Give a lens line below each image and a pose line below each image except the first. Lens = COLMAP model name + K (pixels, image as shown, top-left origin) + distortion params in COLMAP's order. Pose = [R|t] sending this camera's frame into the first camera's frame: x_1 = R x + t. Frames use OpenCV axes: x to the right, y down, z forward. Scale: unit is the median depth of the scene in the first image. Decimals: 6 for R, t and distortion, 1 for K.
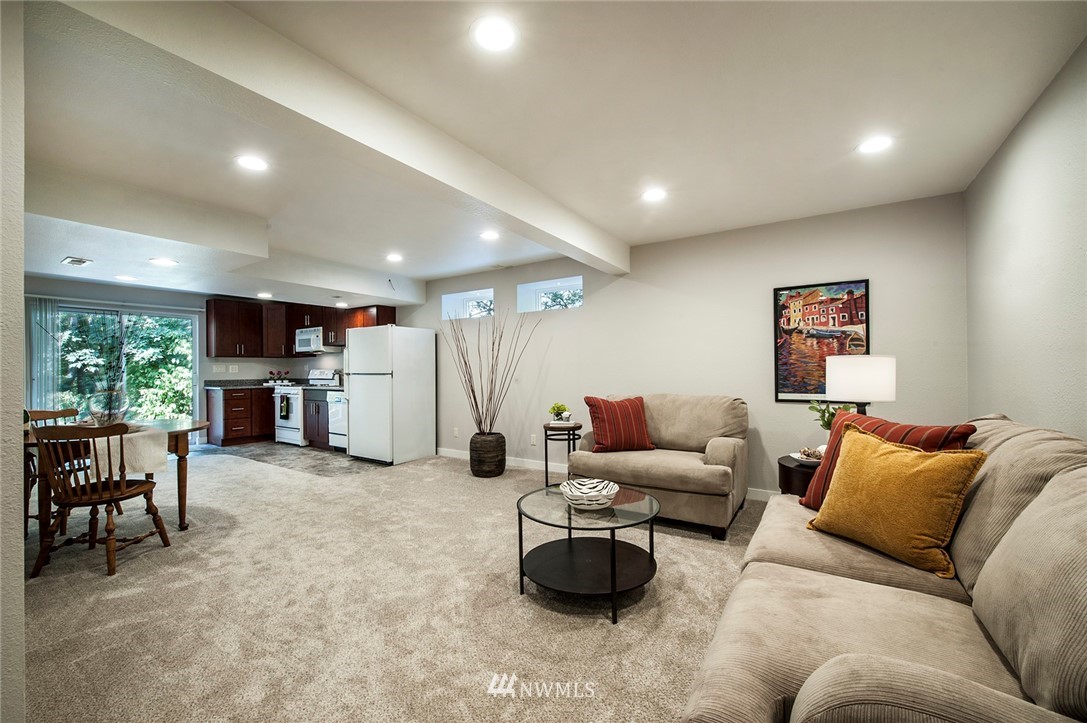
lens RADIAL K [[435.1, 0, 543.5], [0, 435.1, 361.5], [0, 0, 1]] dist [-0.020990, -0.000325]
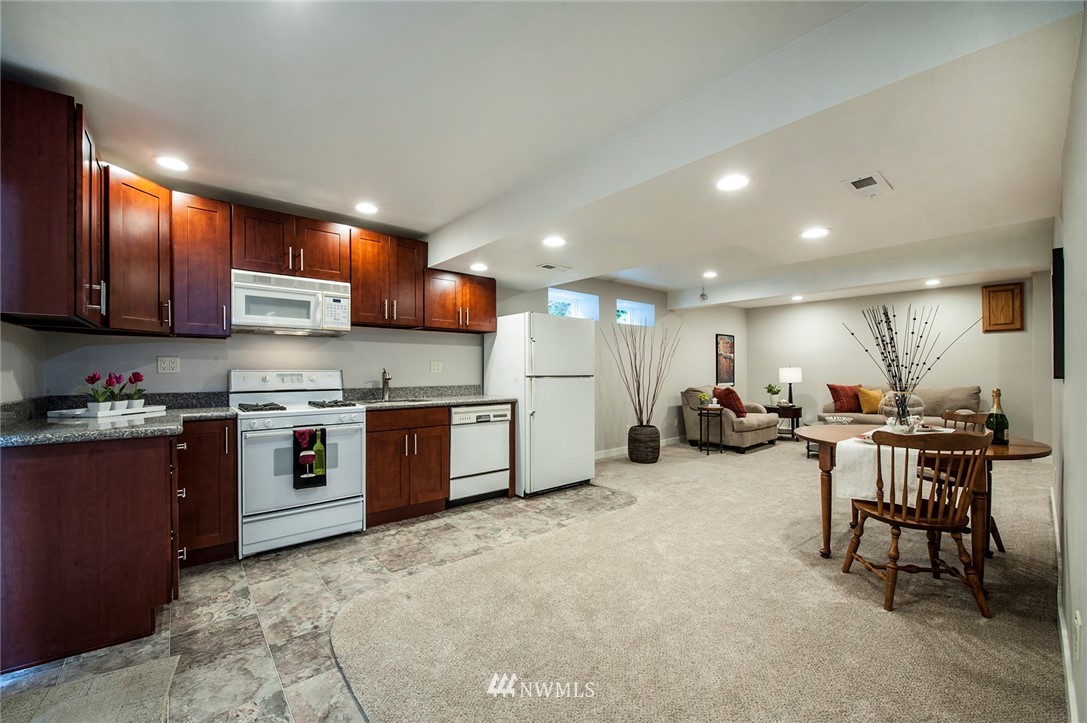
lens RADIAL K [[435.1, 0, 543.5], [0, 435.1, 361.5], [0, 0, 1]] dist [-0.020990, -0.000325]
pose [[0.282434, 0.028526, 0.958862, -0.922608], [-0.015693, 0.999561, -0.025115, 0.017716], [-0.959158, -0.007954, 0.282758, 0.646117]]
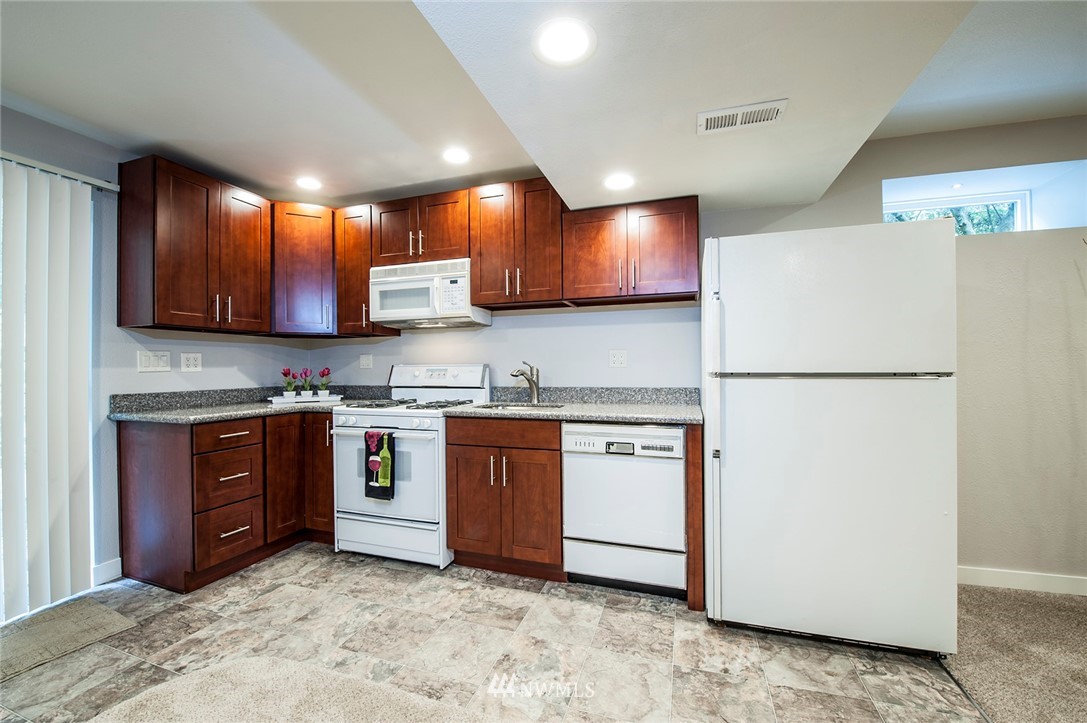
lens RADIAL K [[435.1, 0, 543.5], [0, 435.1, 361.5], [0, 0, 1]] dist [-0.020990, -0.000325]
pose [[0.968518, 0.003931, 0.248912, -0.543749], [-0.004319, 0.999990, 0.001011, 0.015424], [-0.248906, -0.002054, 0.968526, 0.588634]]
